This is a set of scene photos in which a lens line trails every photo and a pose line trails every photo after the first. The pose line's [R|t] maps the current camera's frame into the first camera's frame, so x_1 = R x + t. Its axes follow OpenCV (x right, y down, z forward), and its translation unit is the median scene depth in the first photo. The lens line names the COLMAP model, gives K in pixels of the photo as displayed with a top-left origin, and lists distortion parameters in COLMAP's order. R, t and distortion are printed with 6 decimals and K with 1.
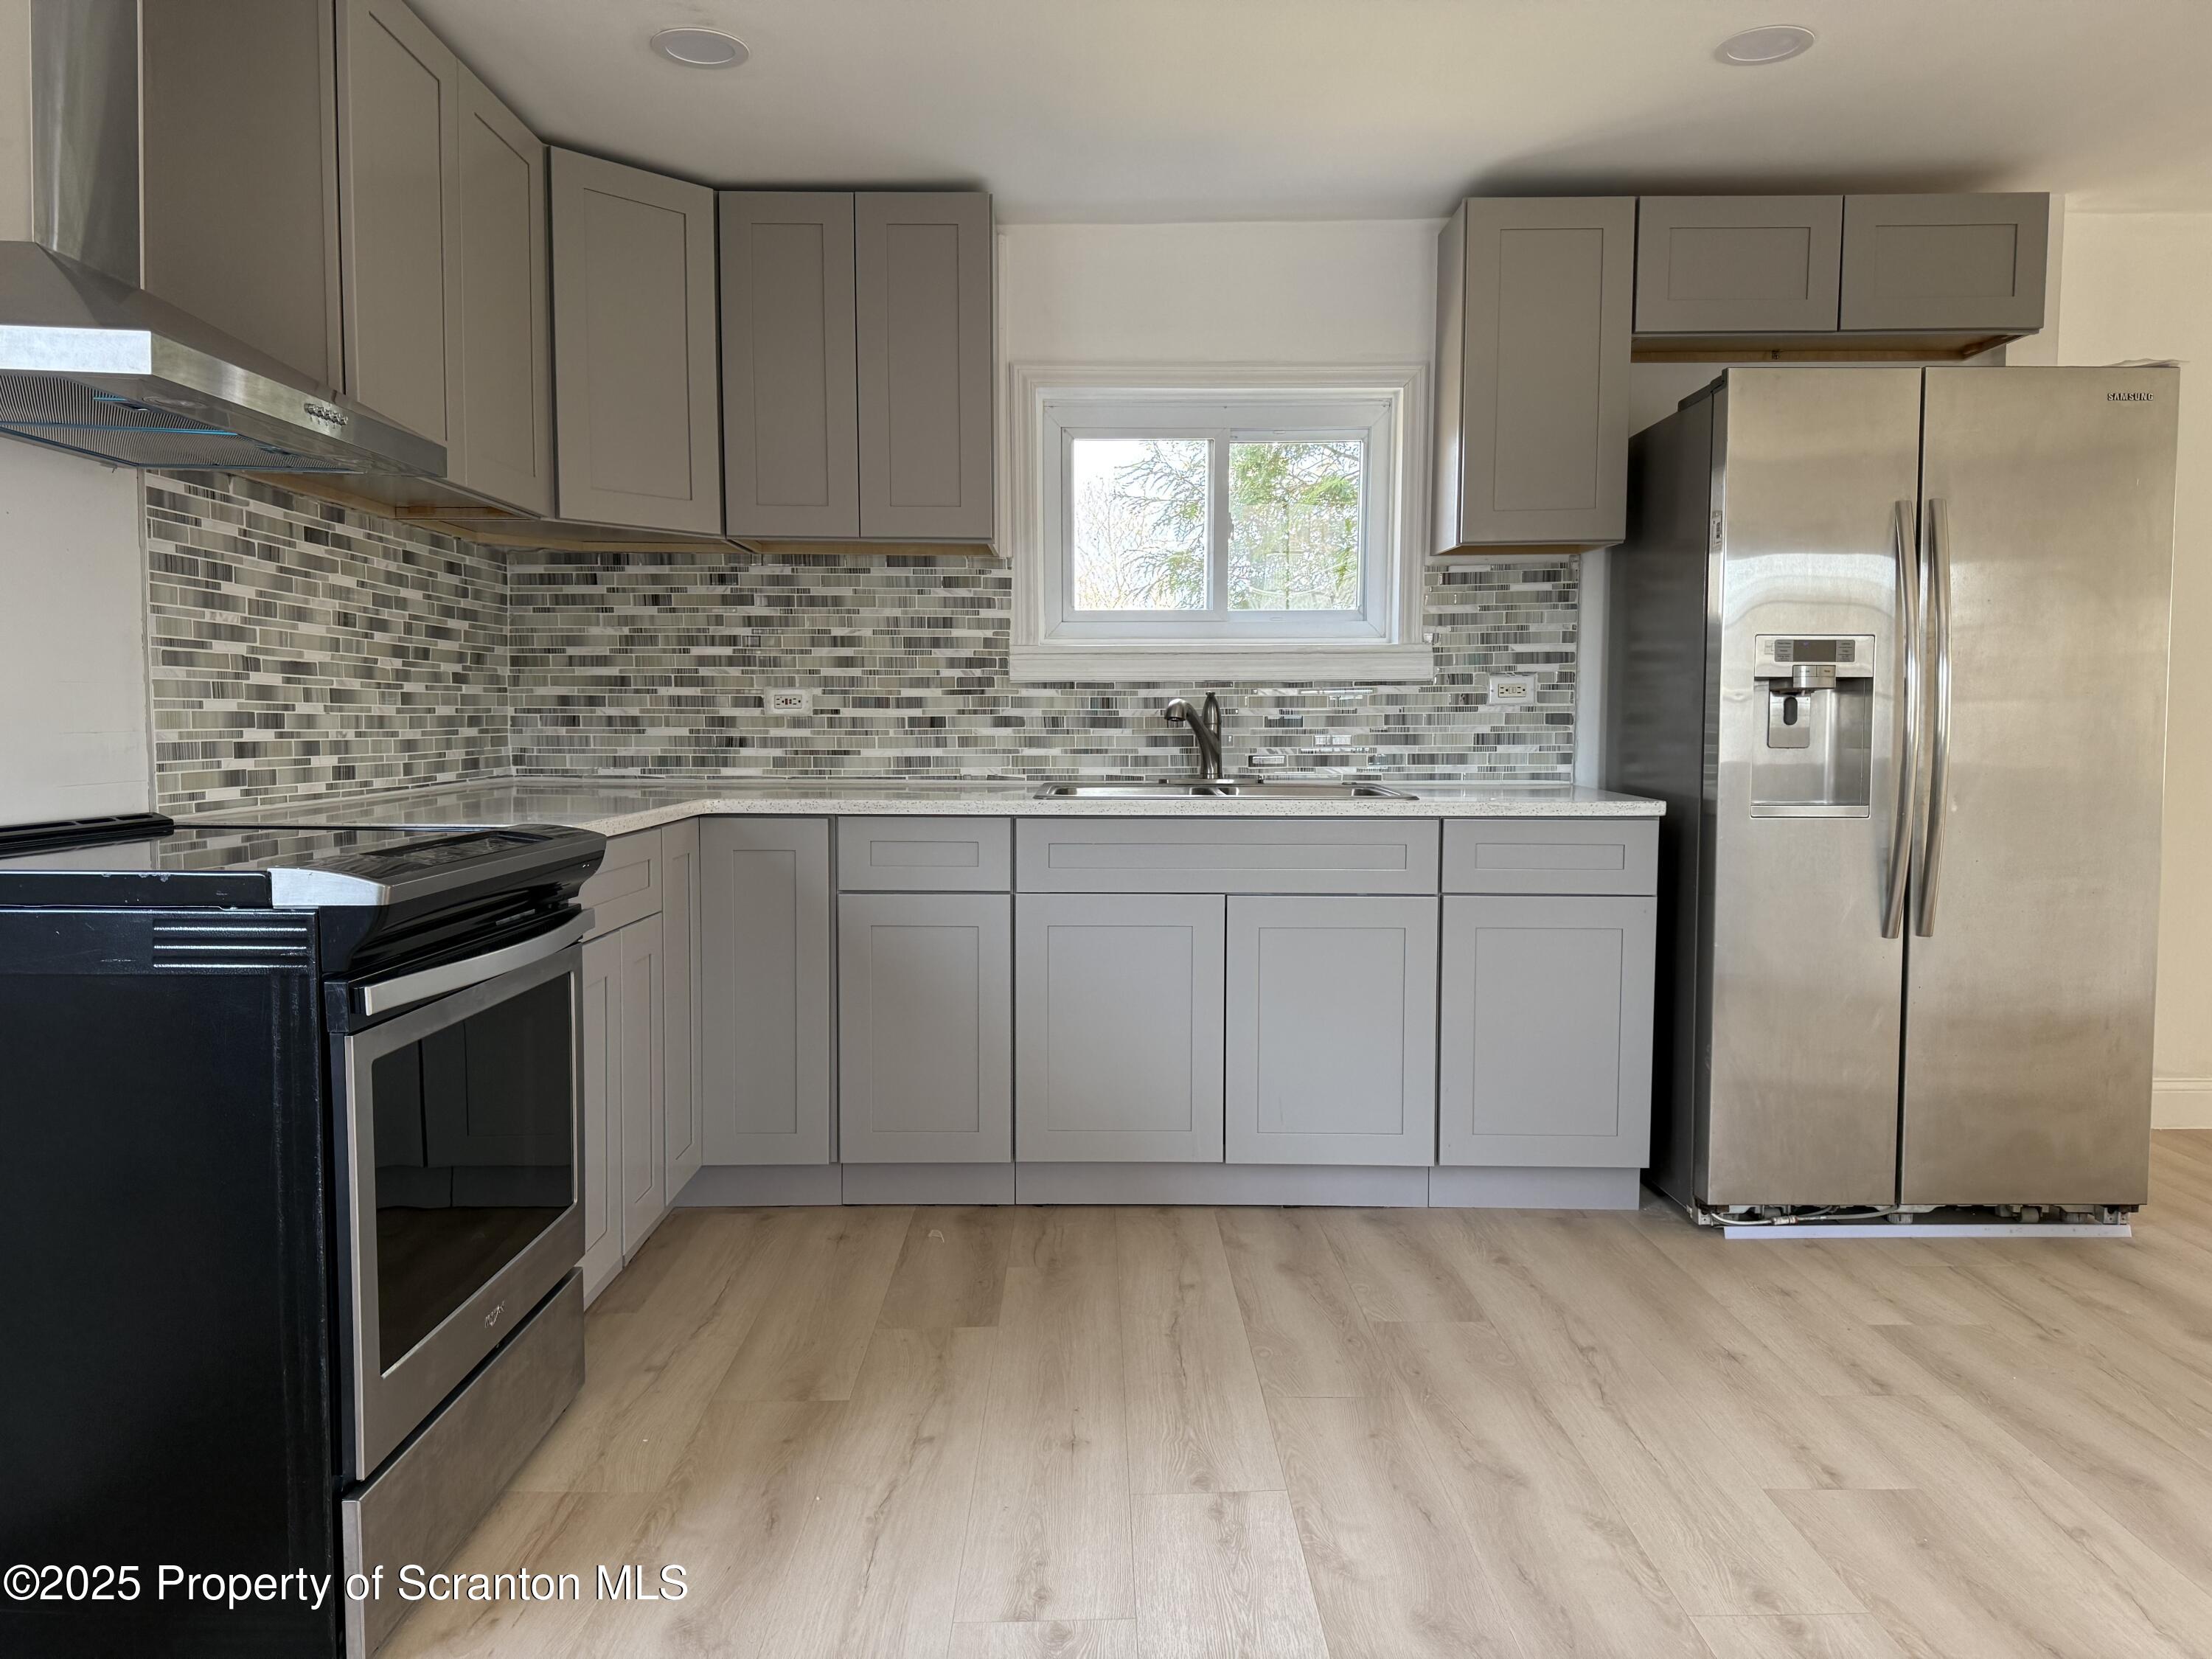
lens RADIAL K [[1543.7, 0, 1106.0], [0, 1543.7, 829.5], [0, 0, 1]] dist [0.128558, -0.224692]
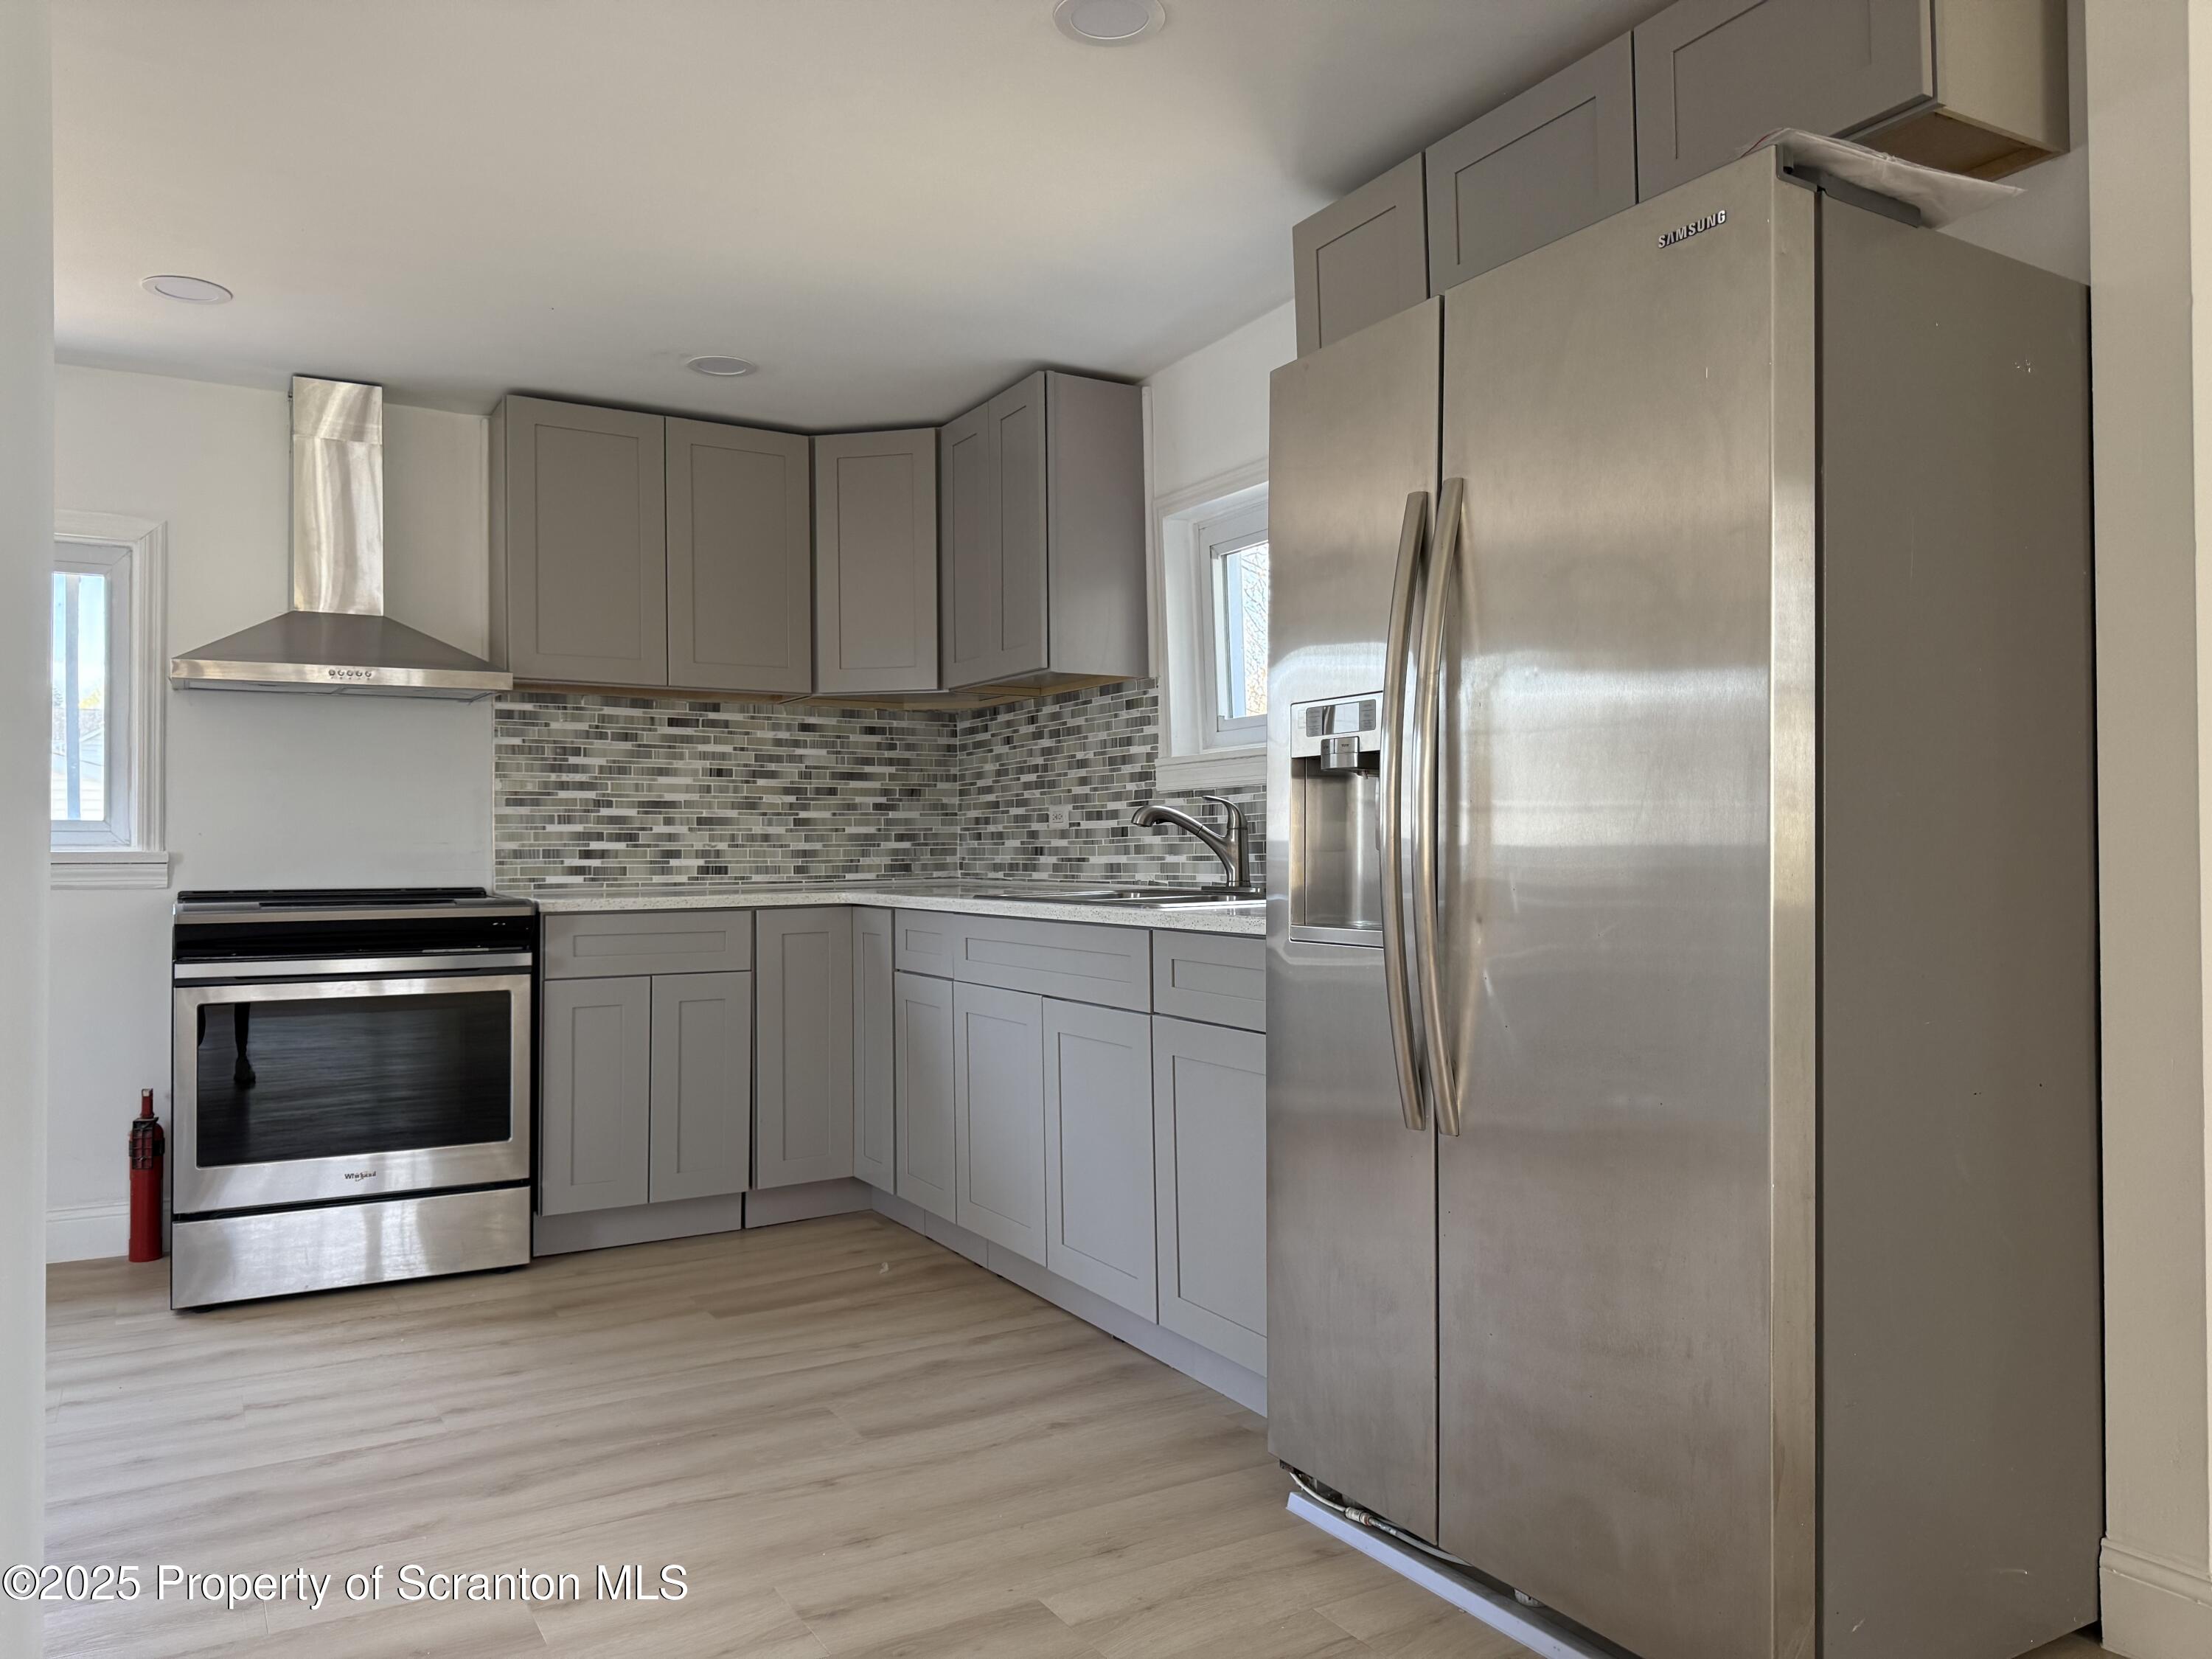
lens RADIAL K [[1543.7, 0, 1106.0], [0, 1543.7, 829.5], [0, 0, 1]] dist [0.128558, -0.224692]
pose [[0.504563, -0.017859, -0.863190, 0.890479], [-0.053741, 0.997198, -0.052045, -0.014498], [0.861700, 0.072649, 0.502190, 0.473086]]
